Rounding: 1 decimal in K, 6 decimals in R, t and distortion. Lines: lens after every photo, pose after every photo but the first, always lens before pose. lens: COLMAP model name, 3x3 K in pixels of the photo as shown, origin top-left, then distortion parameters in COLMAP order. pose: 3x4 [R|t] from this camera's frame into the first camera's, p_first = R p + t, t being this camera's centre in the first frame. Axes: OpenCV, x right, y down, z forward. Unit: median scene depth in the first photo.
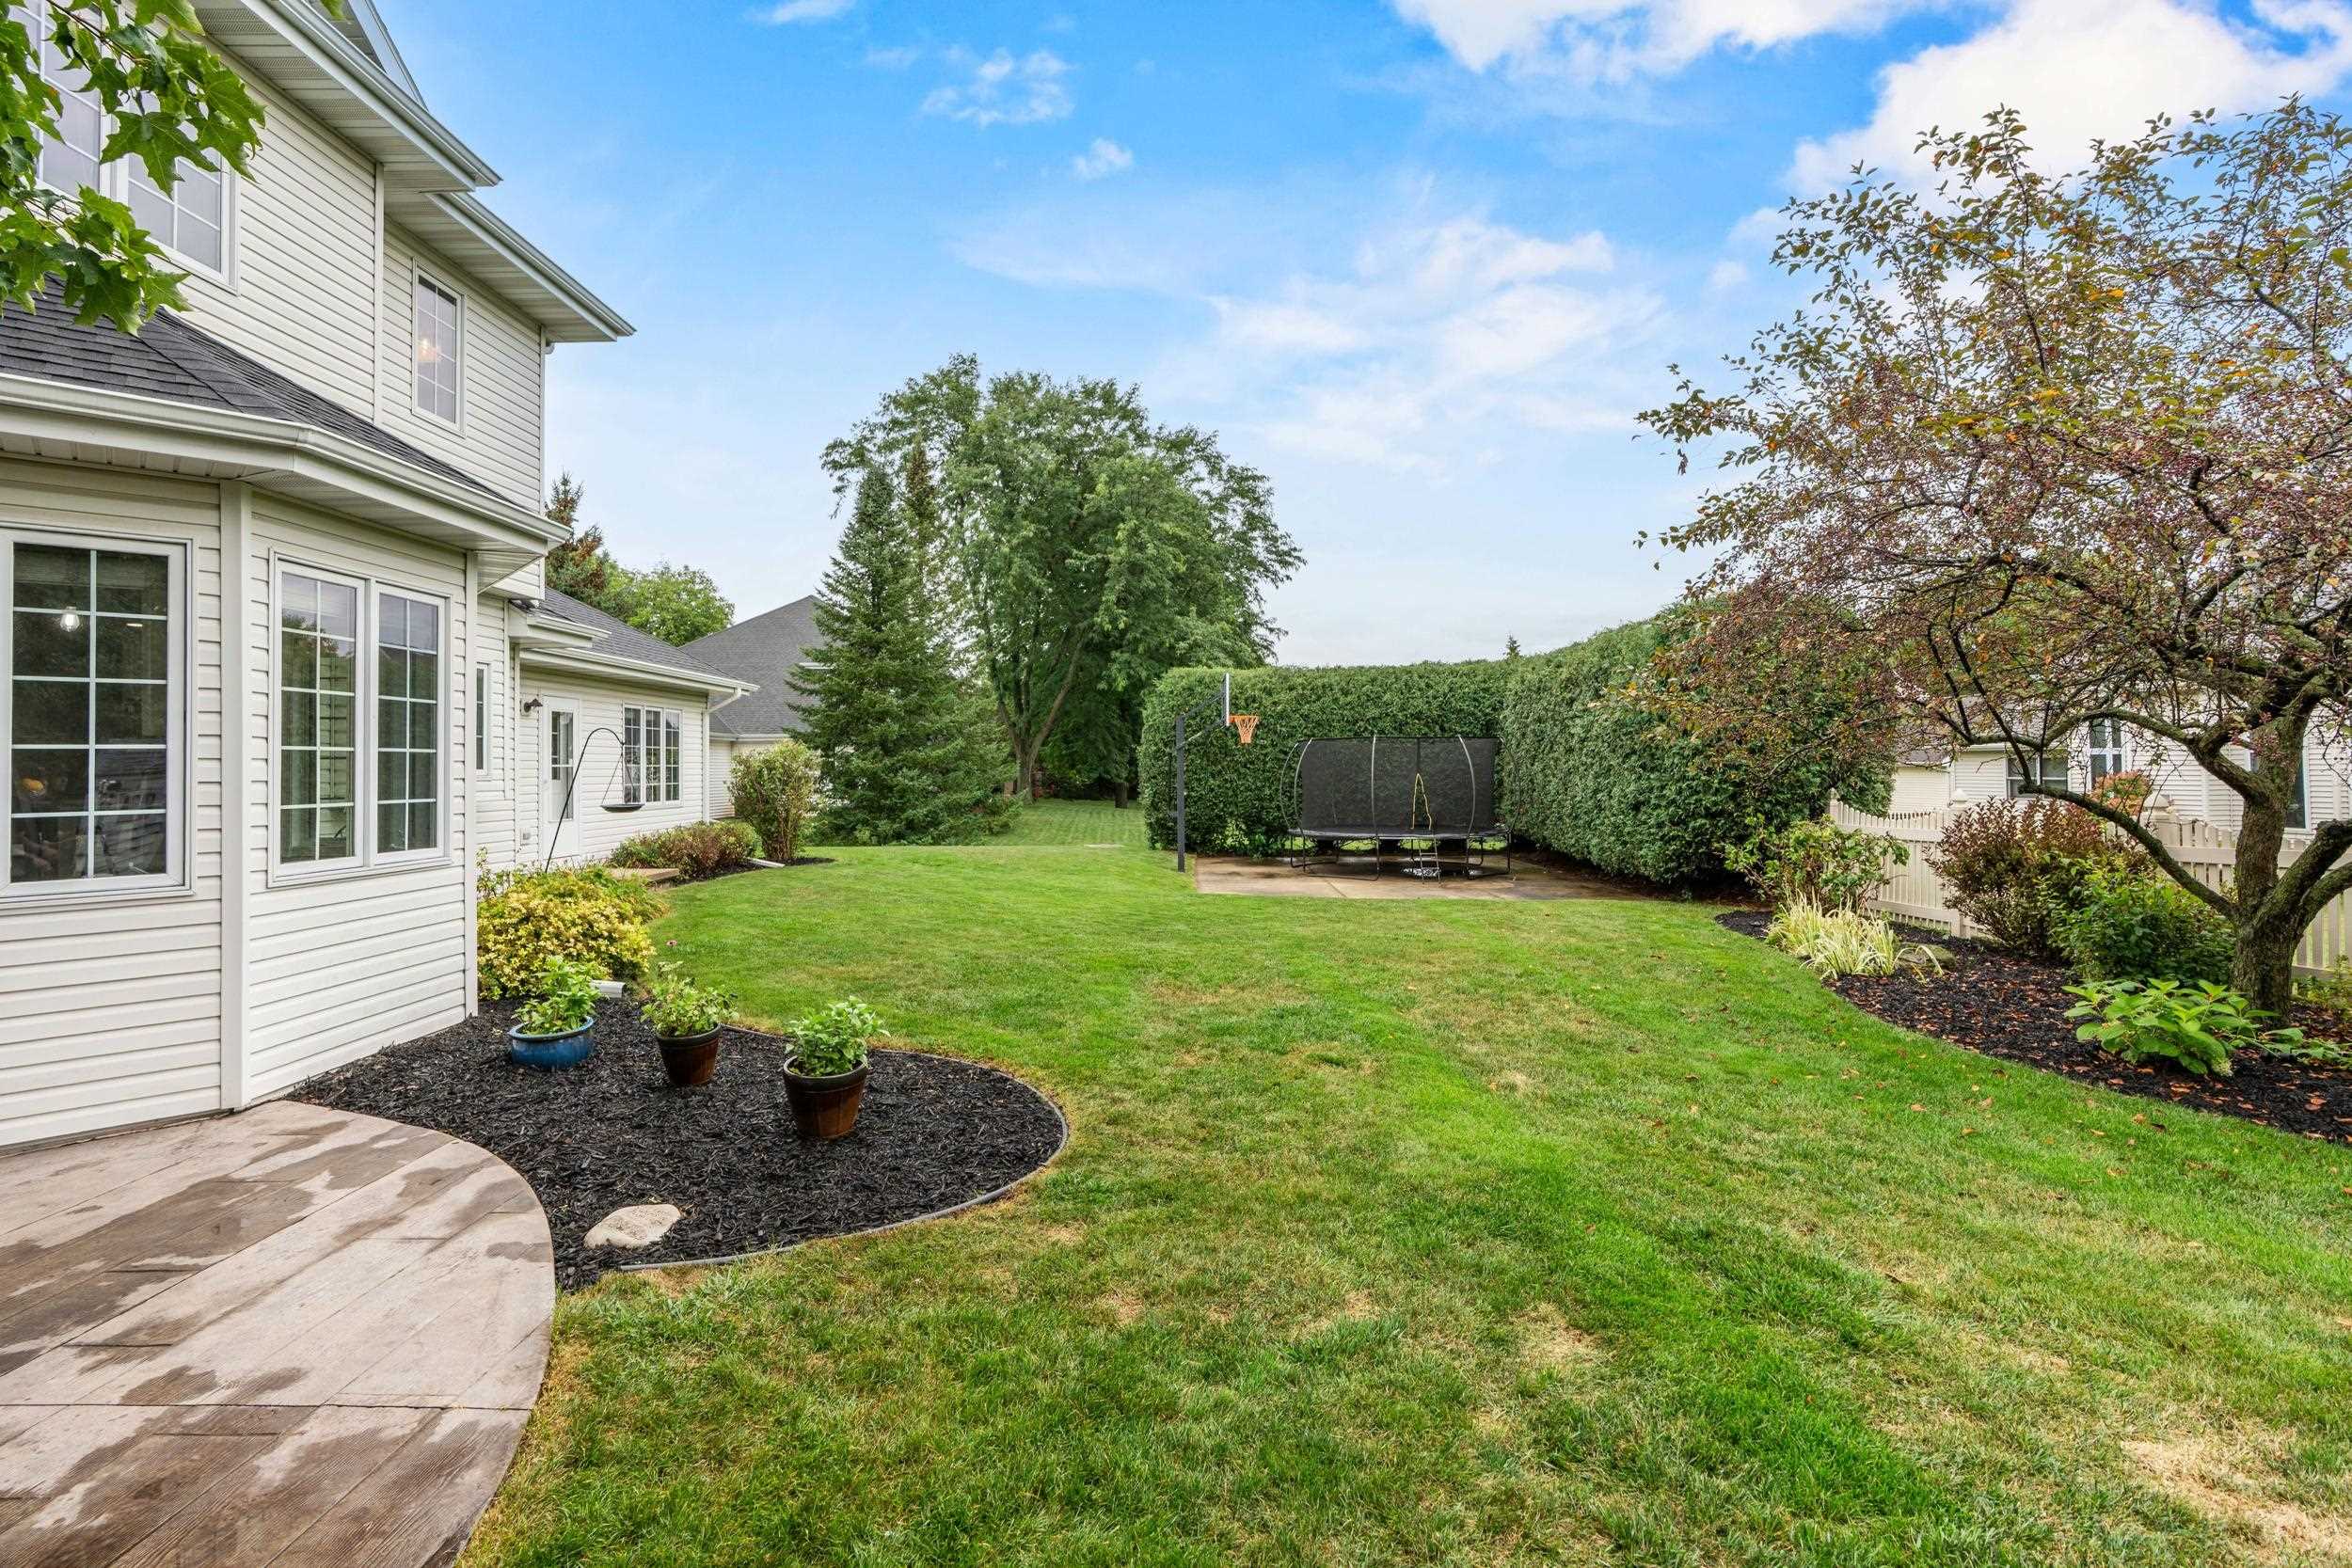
lens RADIAL K [[1079.4, 0, 1168.8], [0, 1079.4, 743.4], [0, 0, 1]] dist [-0.002043, -0.000242]
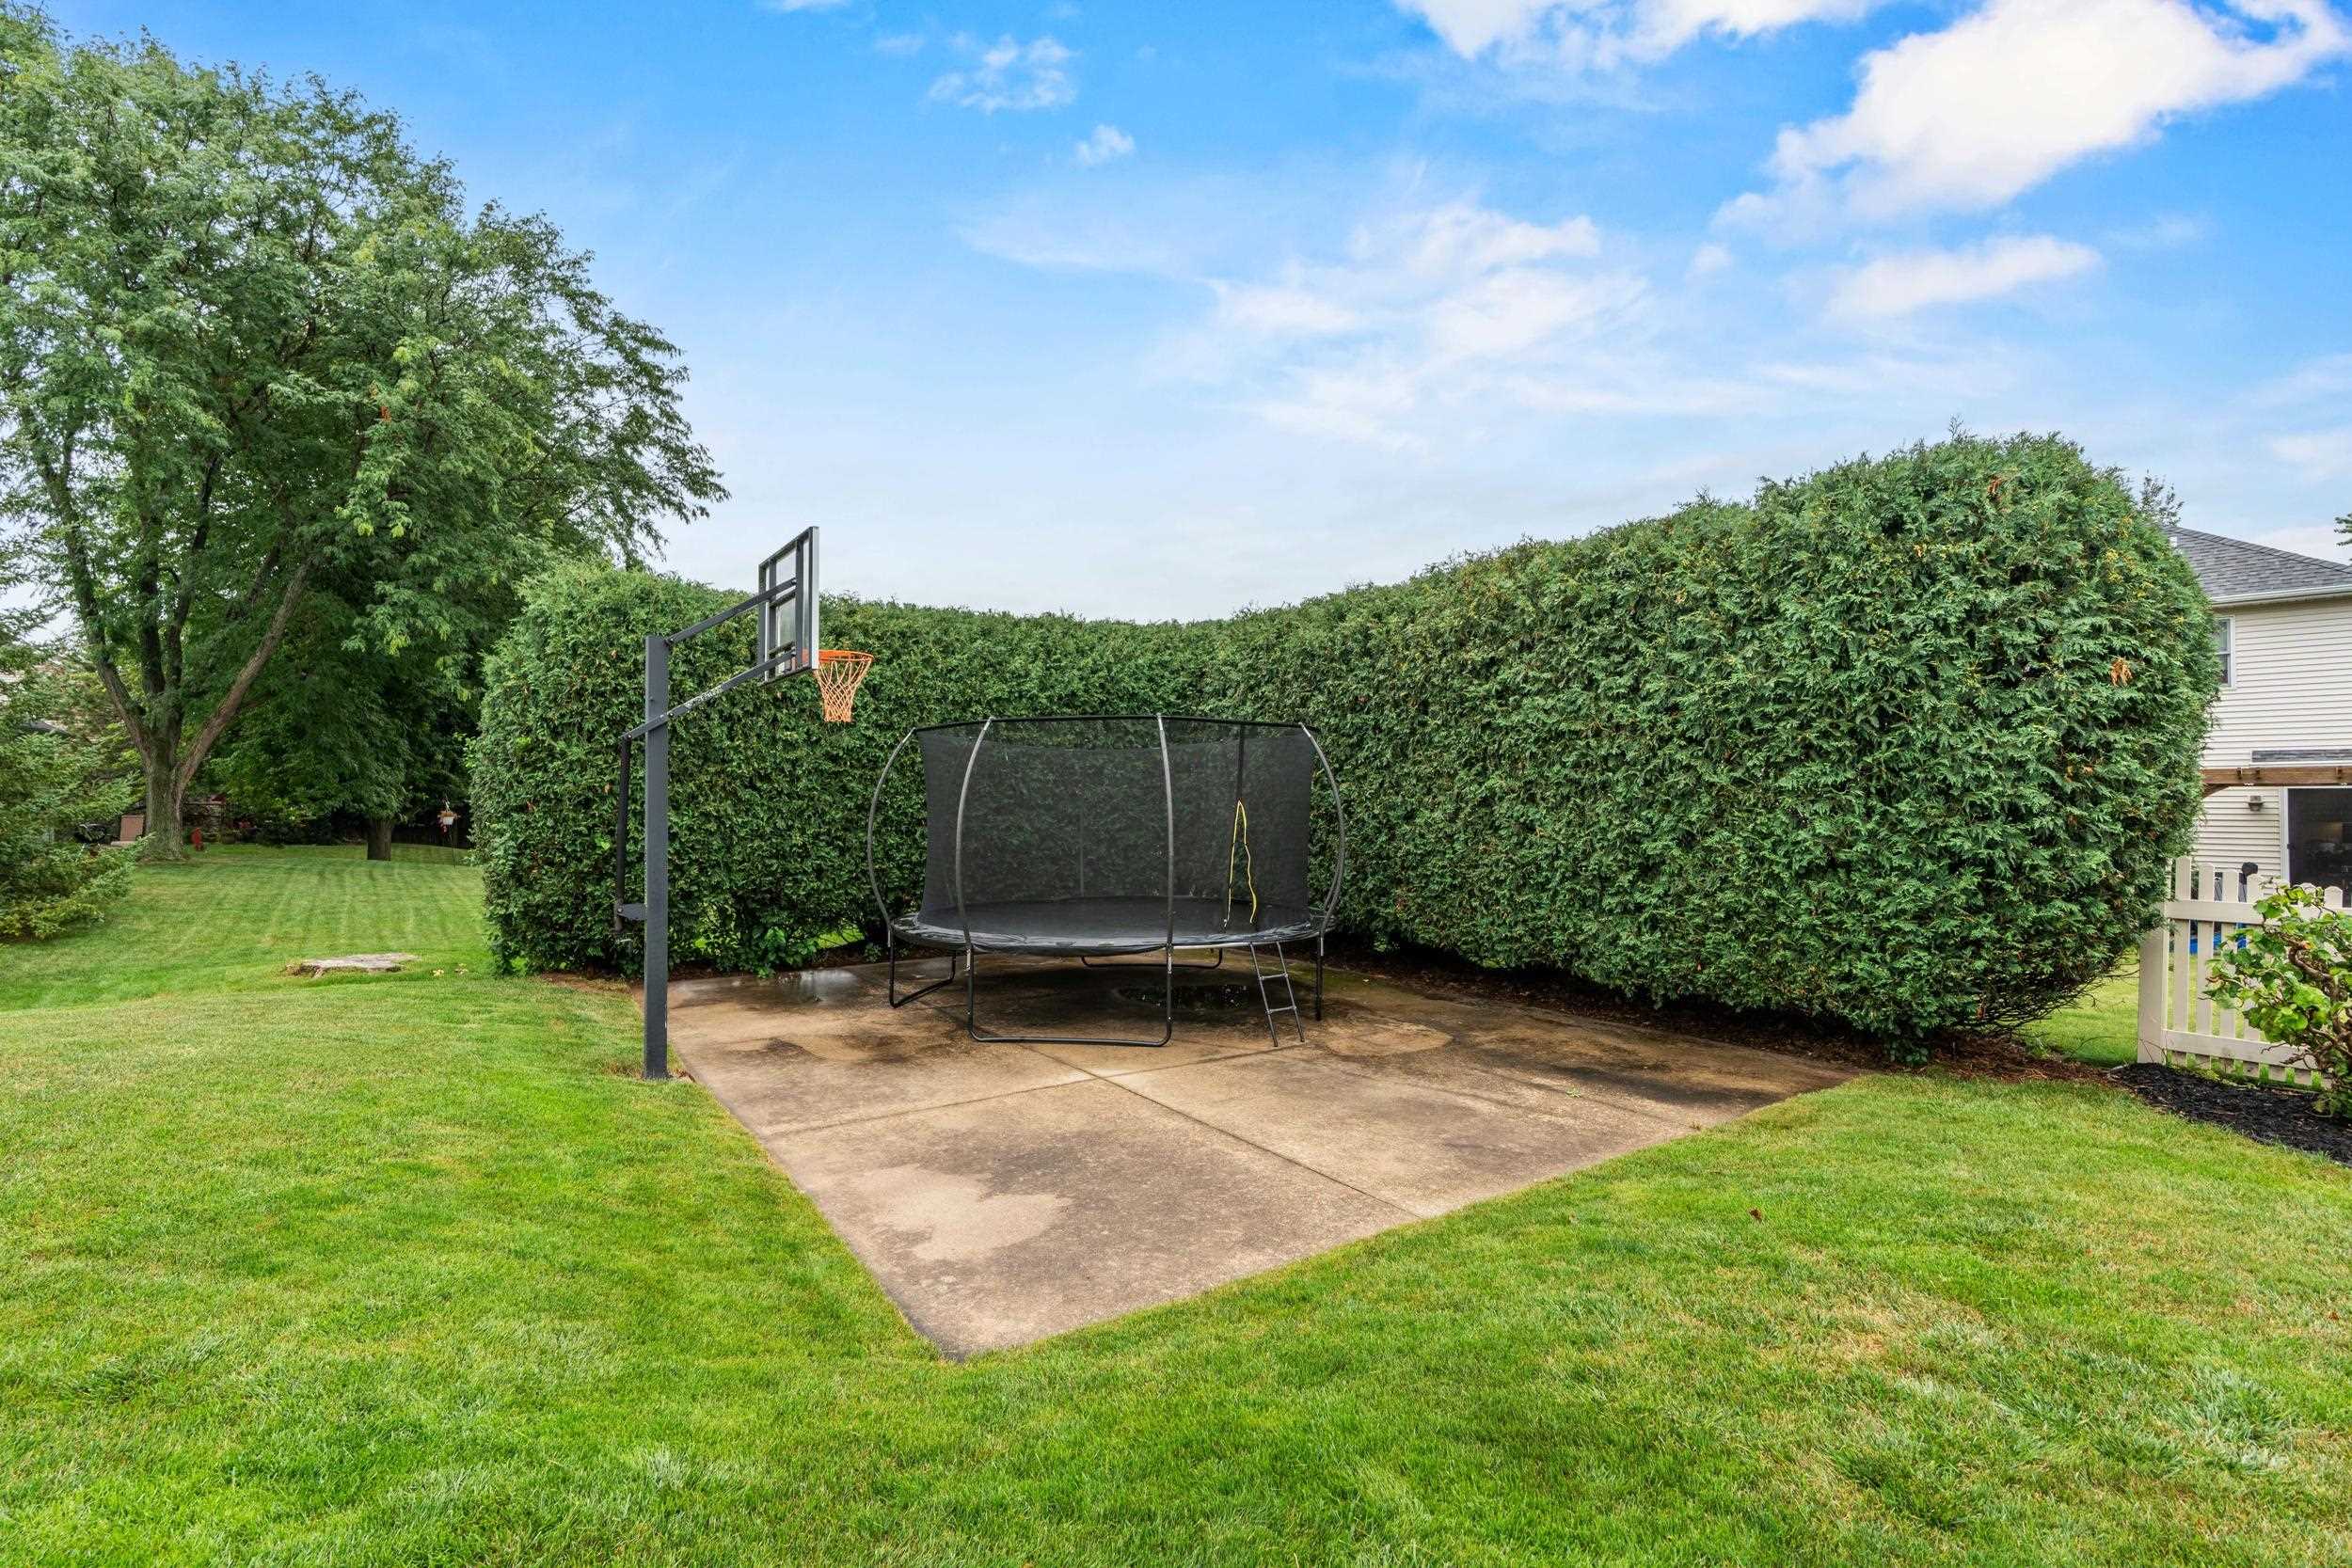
lens RADIAL K [[1071.5, 0, 1168.0], [0, 1071.5, 778.9], [0, 0, 1]] dist [-0.000825, 0.000010]
pose [[0.825378, 0.017180, 0.564319, -0.028491], [-0.018141, 0.999828, -0.003906, 0.011435], [-0.564289, -0.007014, 0.825548, 0.348406]]
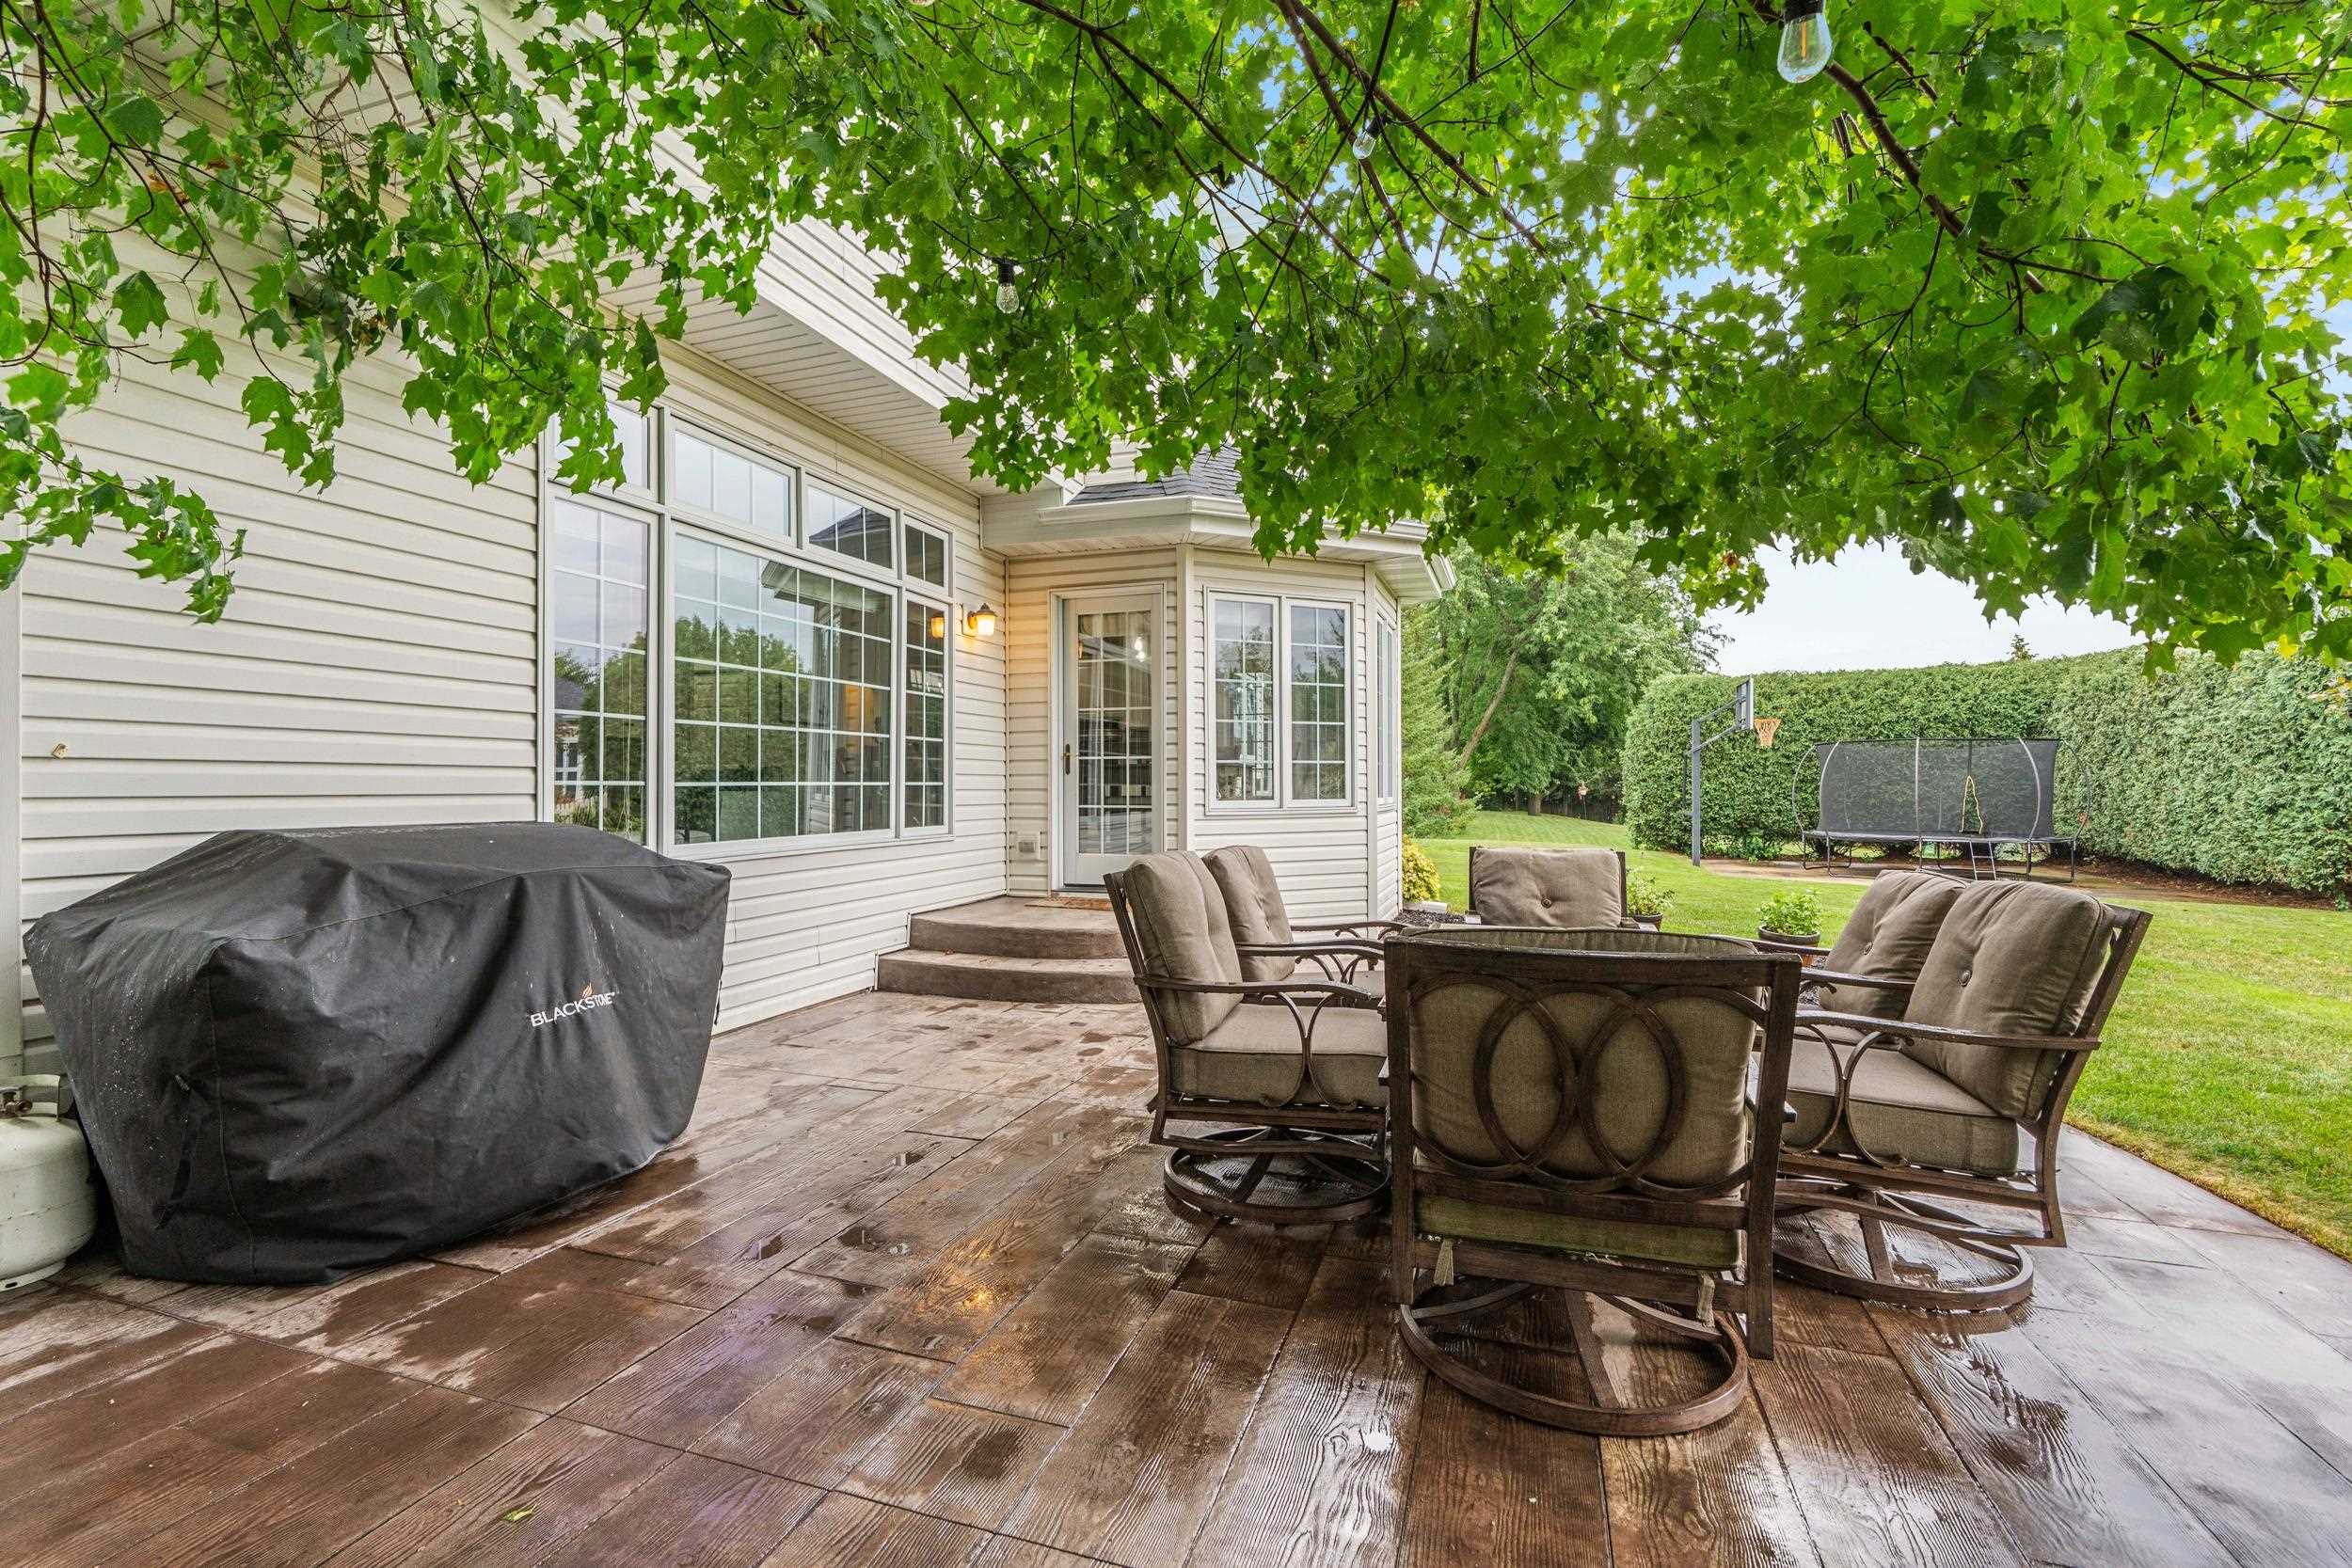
lens RADIAL K [[1071.5, 0, 1168.0], [0, 1071.5, 778.9], [0, 0, 1]] dist [-0.000825, 0.000010]
pose [[0.949256, 0.010230, -0.314338, -0.085770], [-0.003786, 0.999770, 0.021104, 0.006867], [0.314482, -0.018843, 0.949076, -0.087581]]
